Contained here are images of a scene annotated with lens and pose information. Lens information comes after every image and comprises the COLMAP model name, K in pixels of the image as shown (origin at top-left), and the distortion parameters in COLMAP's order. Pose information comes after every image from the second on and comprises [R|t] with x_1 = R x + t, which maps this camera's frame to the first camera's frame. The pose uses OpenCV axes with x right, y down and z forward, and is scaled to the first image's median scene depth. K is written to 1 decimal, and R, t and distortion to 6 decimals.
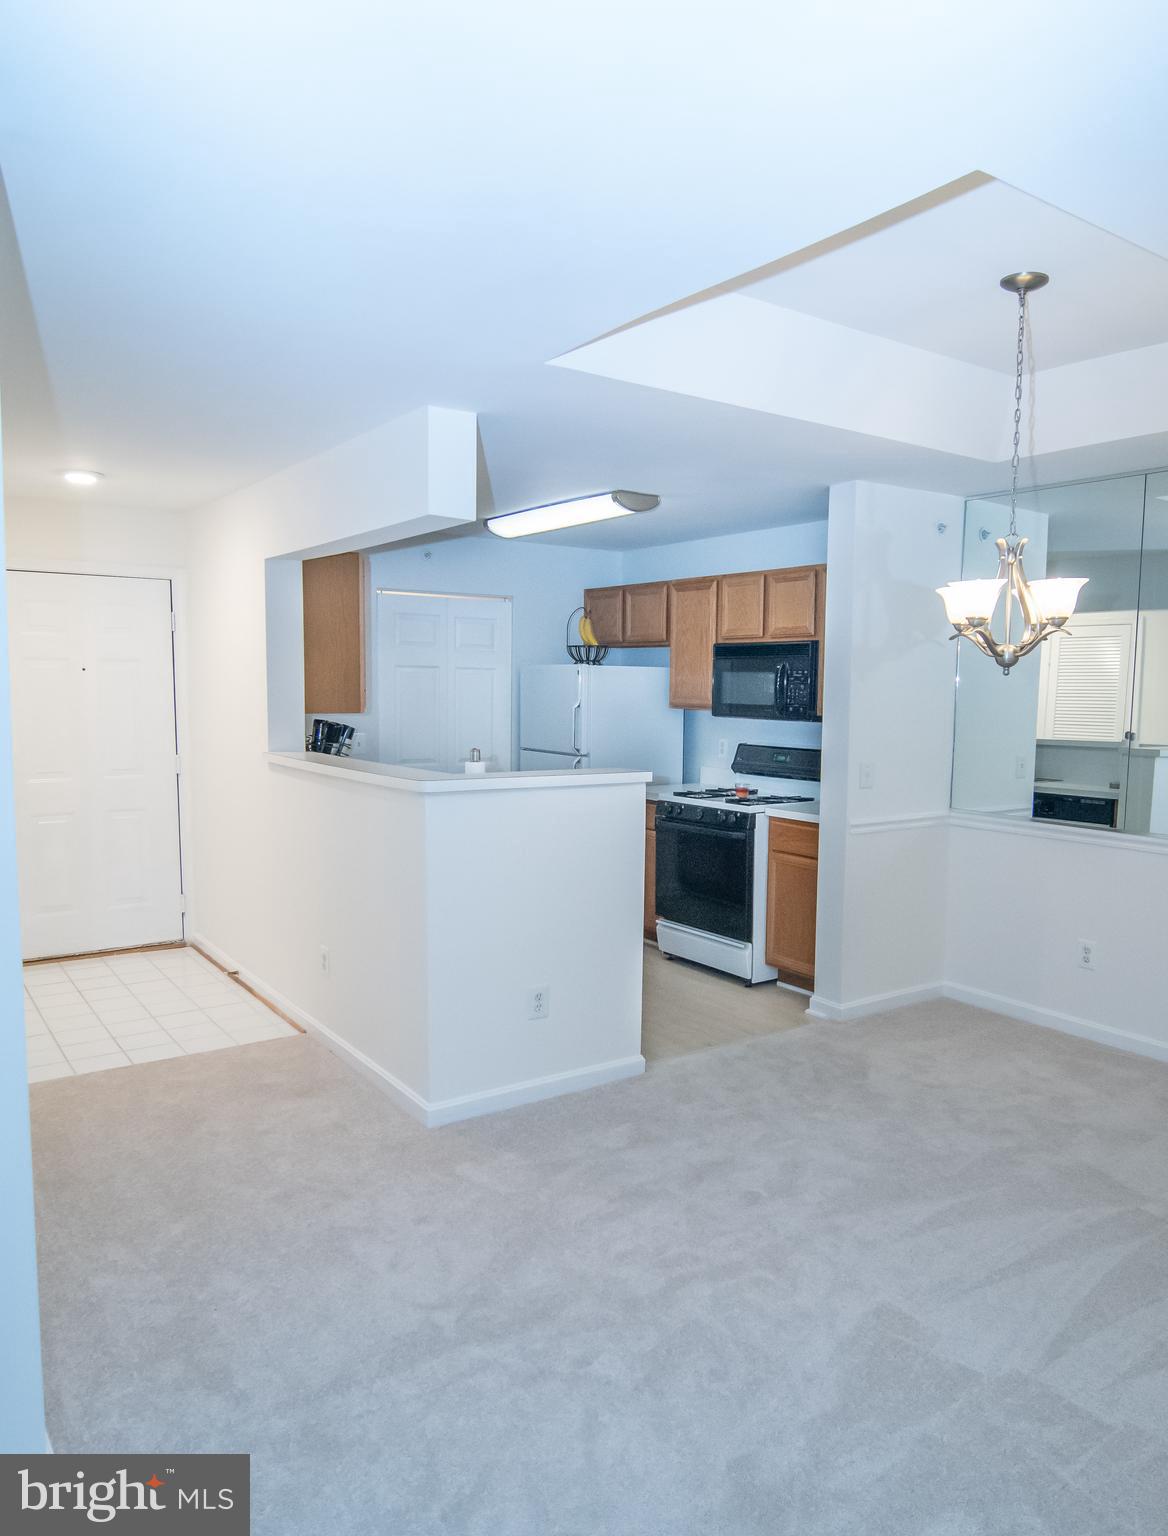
lens RADIAL K [[1080.3, 0, 632.3], [0, 1080.3, 785.2], [0, 0, 1]] dist [-0.002511, -0.001571]
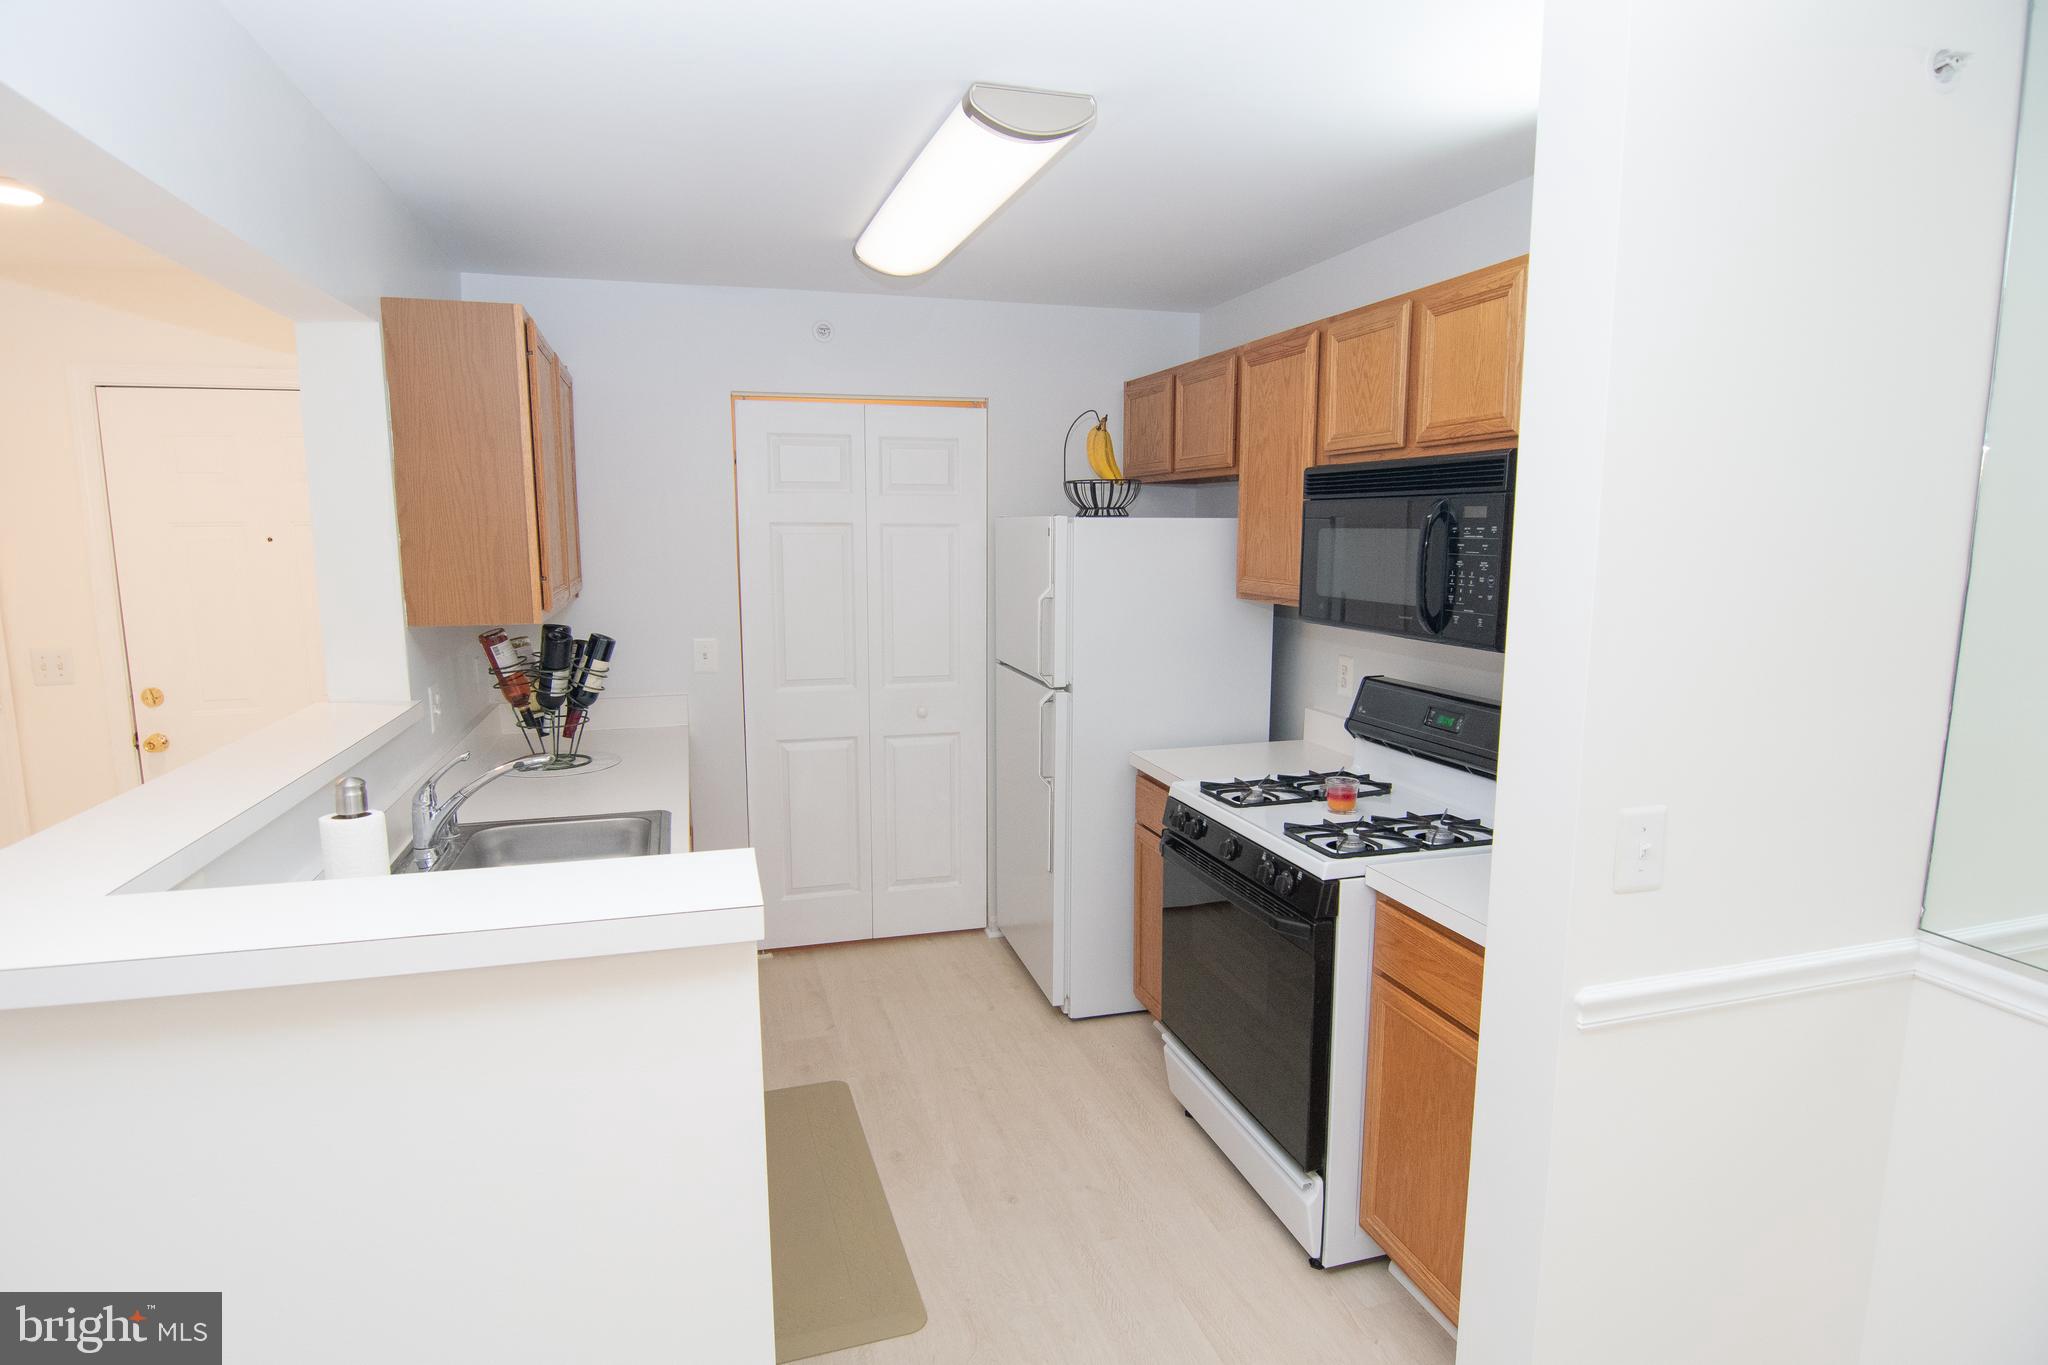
lens RADIAL K [[1099.6, 0, 1013.3], [0, 1099.6, 680.9], [0, 0, 1]] dist [-0.003936, -0.000452]
pose [[0.940300, 0.033755, -0.338668, 0.120673], [-0.018957, 0.998719, 0.046906, -0.058119], [0.339818, -0.037686, 0.939736, 0.502180]]
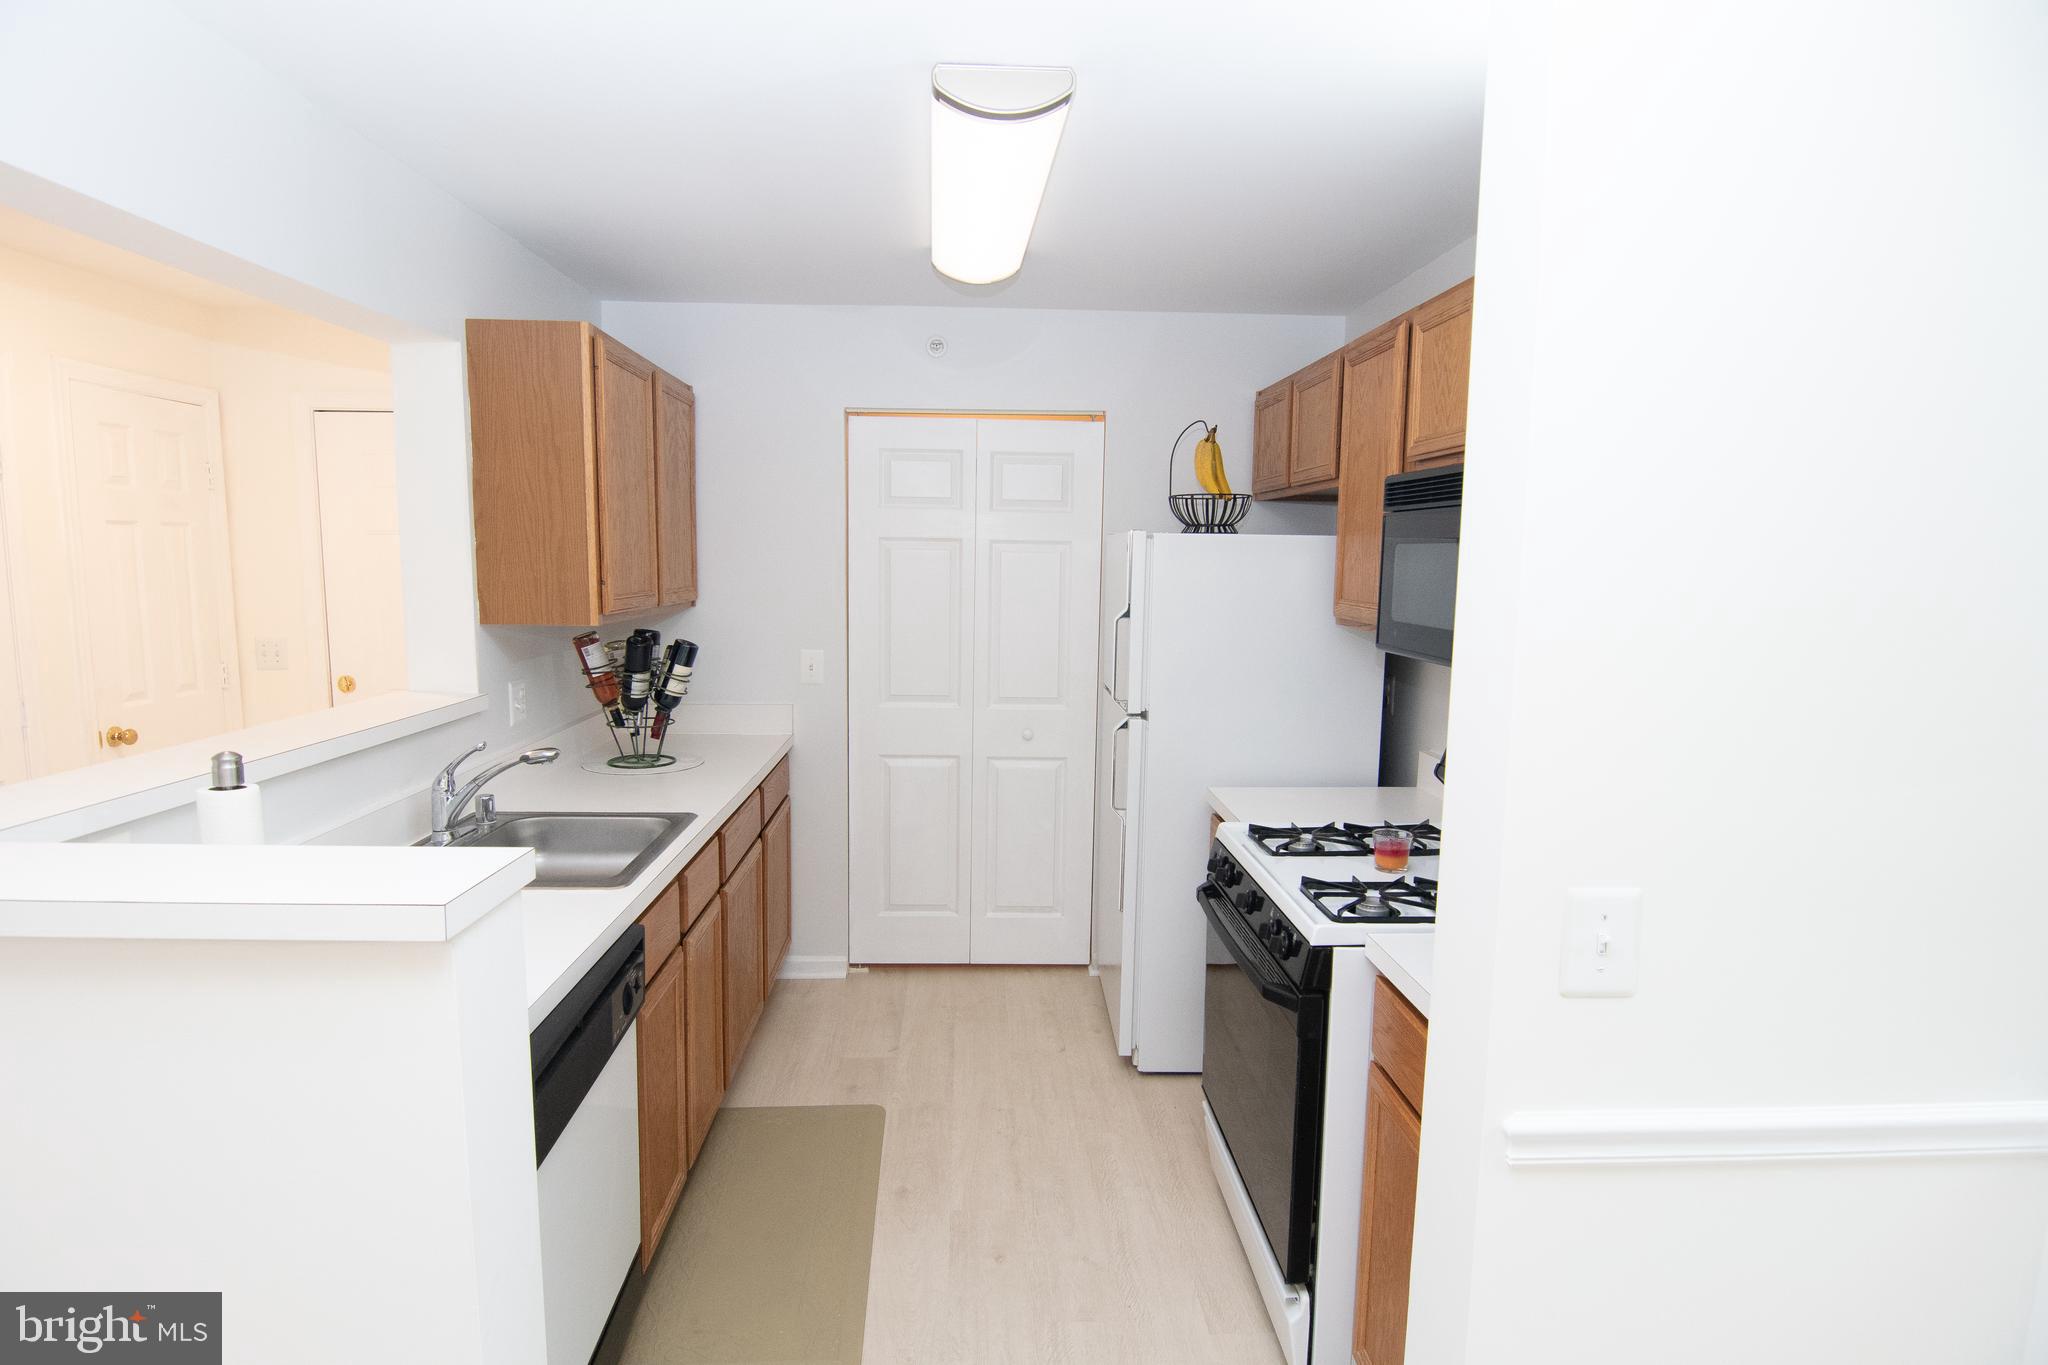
lens RADIAL K [[1099.6, 0, 1013.3], [0, 1099.6, 680.9], [0, 0, 1]] dist [-0.003936, -0.000452]
pose [[0.828628, 0.062292, -0.556322, 0.195783], [-0.055229, 0.998038, 0.029490, -0.056953], [0.557068, 0.006289, 0.830443, 0.568889]]
